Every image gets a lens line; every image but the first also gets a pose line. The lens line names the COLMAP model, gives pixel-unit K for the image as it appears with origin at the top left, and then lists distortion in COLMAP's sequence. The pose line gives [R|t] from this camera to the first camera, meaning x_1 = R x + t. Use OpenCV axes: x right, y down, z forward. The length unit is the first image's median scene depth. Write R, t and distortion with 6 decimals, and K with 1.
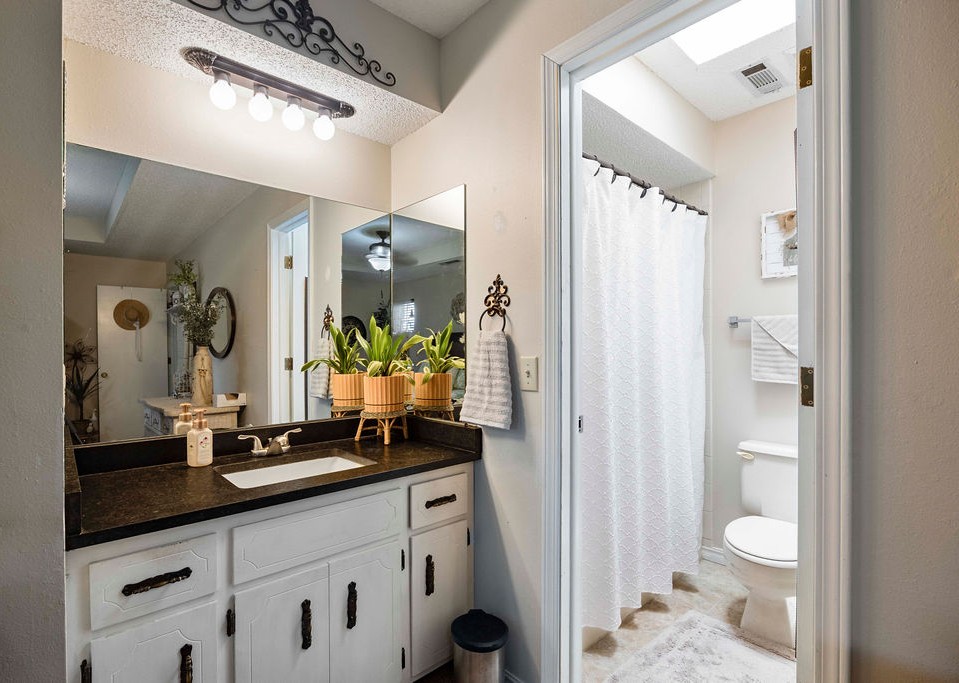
lens RADIAL K [[458.6, 0, 436.9], [0, 458.6, 352.5], [0, 0, 1]] dist [-0.009732, -0.000130]
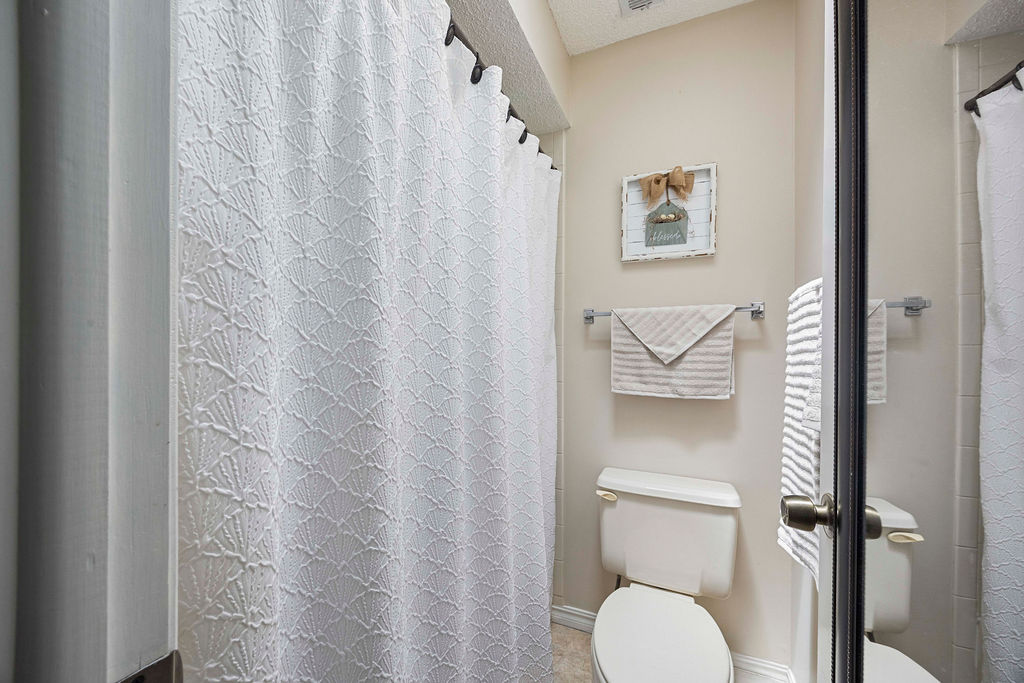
lens RADIAL K [[399.4, 0, 512.3], [0, 399.4, 346.9], [0, 0, 1]] dist [-0.001057, -0.000028]
pose [[0.892280, 0.010331, 0.451365, 0.241971], [-0.006176, 0.999924, -0.010677, -0.006747], [-0.451441, 0.006739, 0.892276, 0.483407]]
